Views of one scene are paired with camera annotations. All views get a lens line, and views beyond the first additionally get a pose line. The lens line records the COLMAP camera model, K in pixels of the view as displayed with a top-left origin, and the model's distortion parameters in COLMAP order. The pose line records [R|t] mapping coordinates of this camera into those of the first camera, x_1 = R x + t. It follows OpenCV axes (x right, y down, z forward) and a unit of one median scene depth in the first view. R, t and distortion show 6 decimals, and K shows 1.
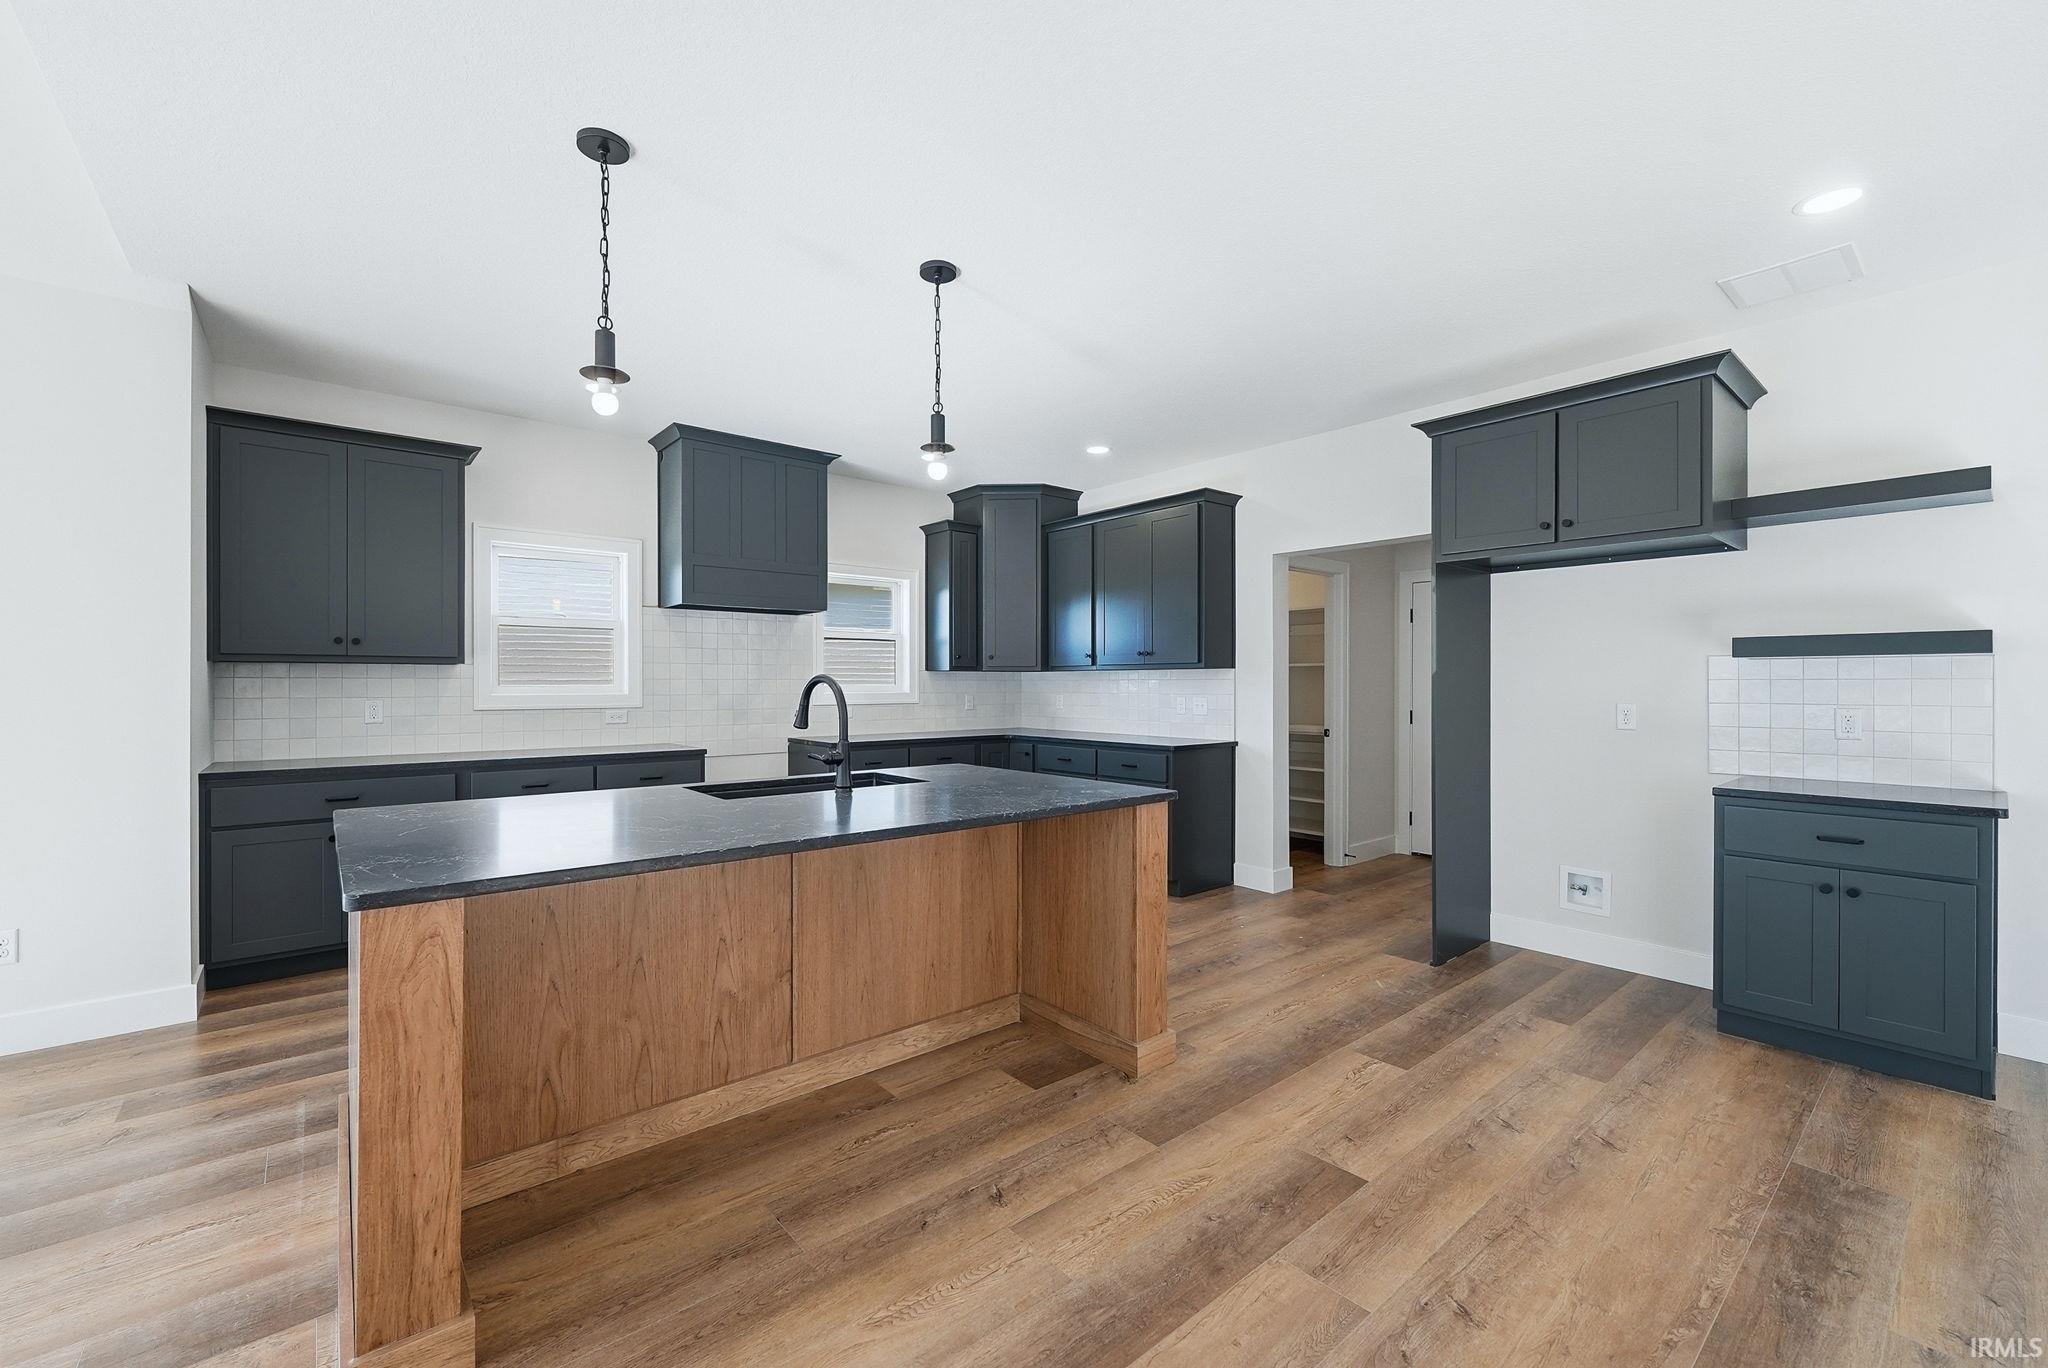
lens RADIAL K [[841.8, 0, 1026.2], [0, 841.8, 683.9], [0, 0, 1]] dist [-0.000261, -0.000167]
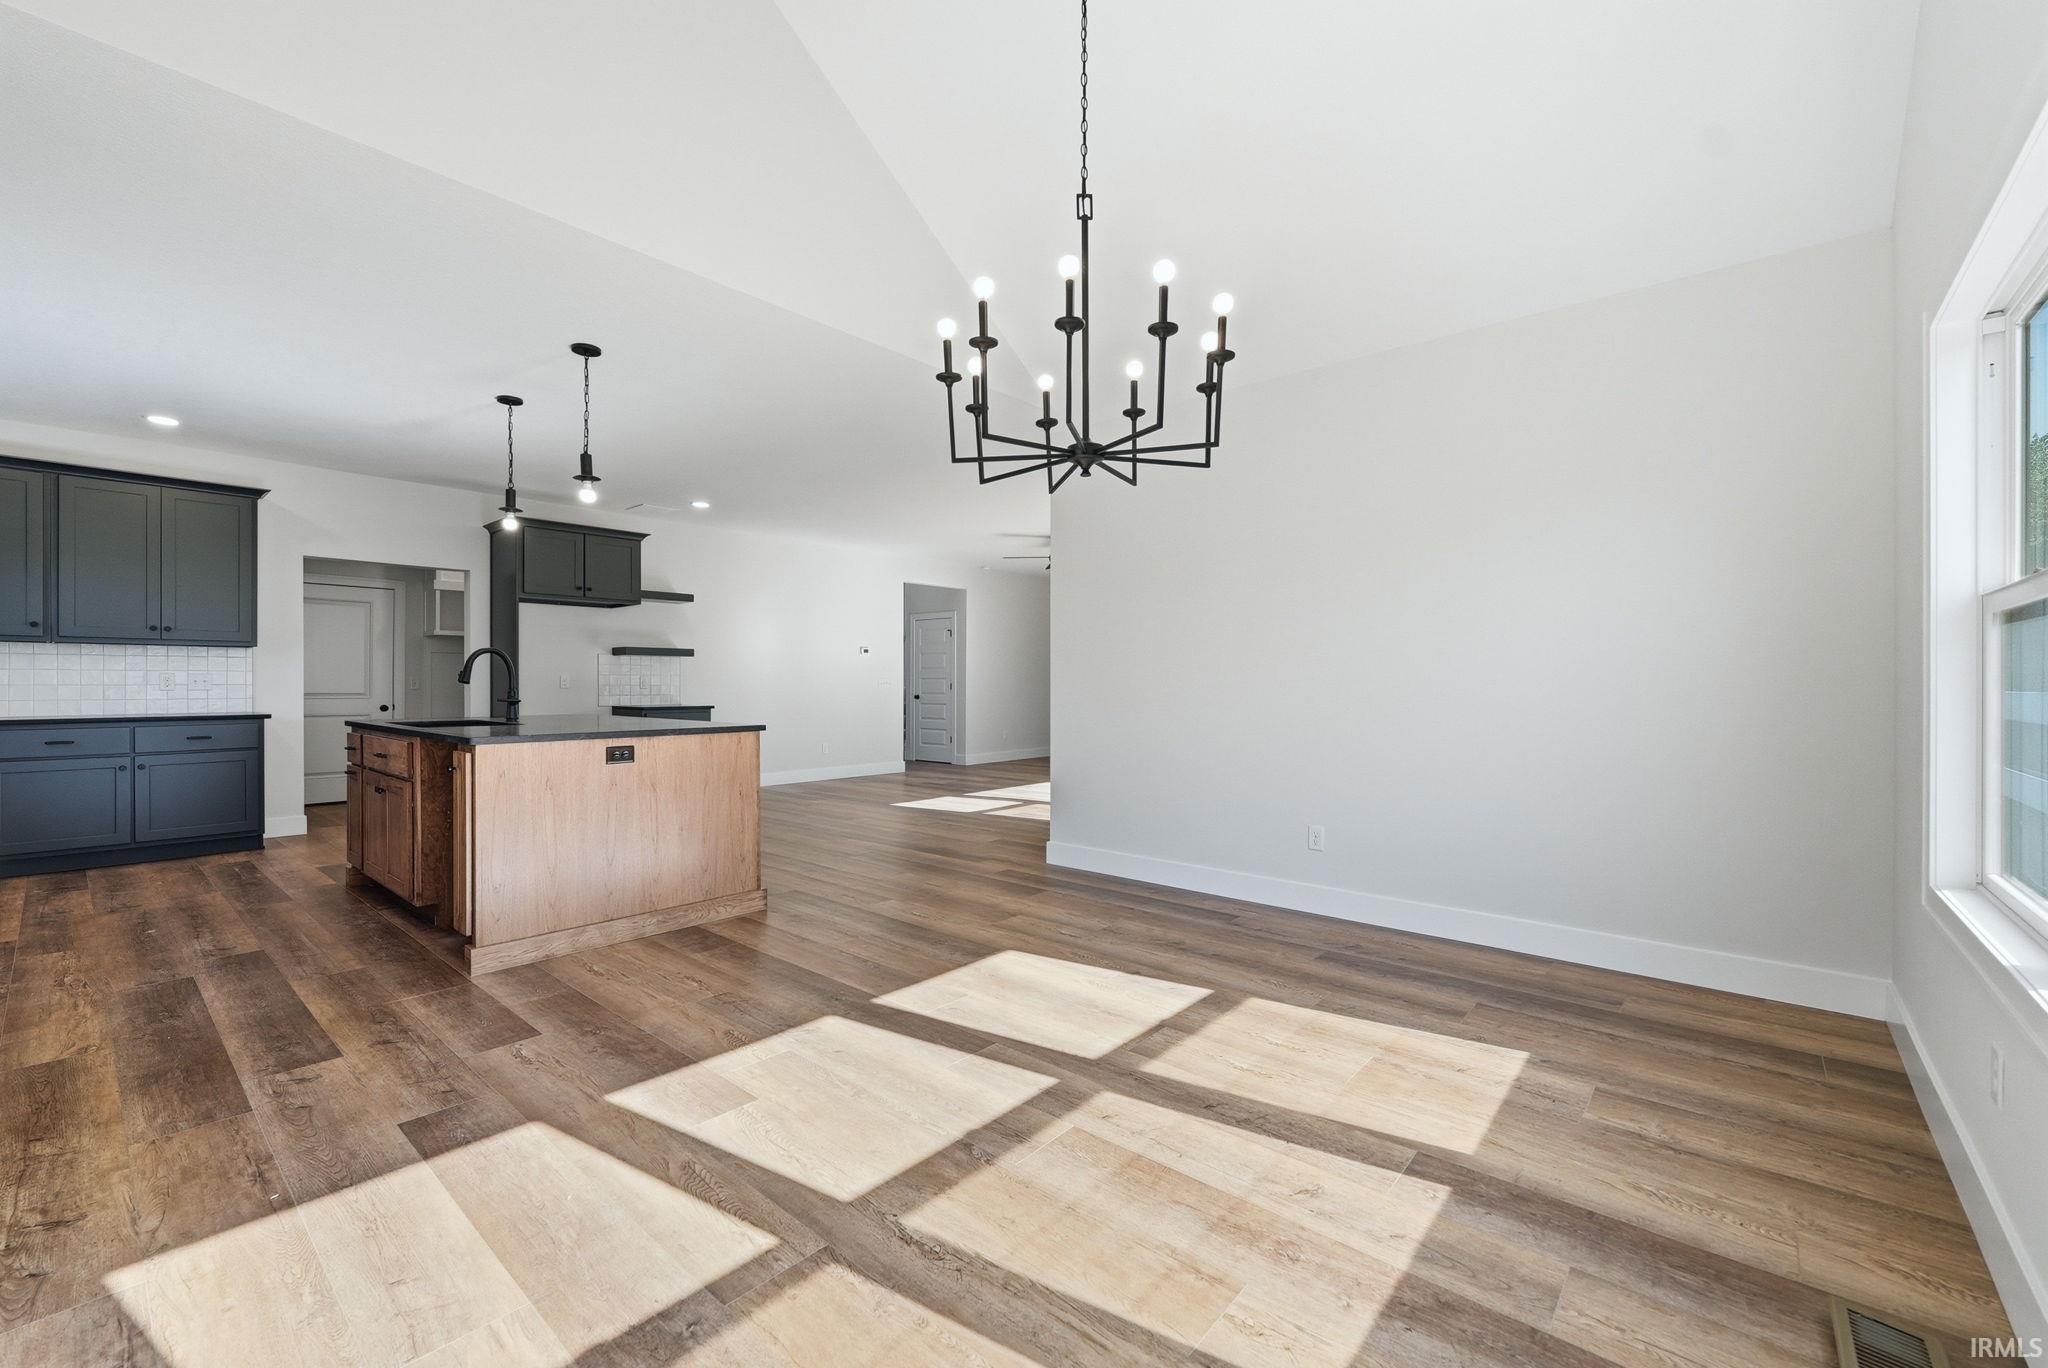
lens RADIAL K [[841.8, 0, 1026.2], [0, 841.8, 683.9], [0, 0, 1]] dist [-0.000261, -0.000167]
pose [[-0.155170, -0.002313, 0.987885, -2.027781], [-0.000272, 0.999997, 0.002299, 0.055172], [-0.987888, 0.000088, -0.155170, 0.299869]]
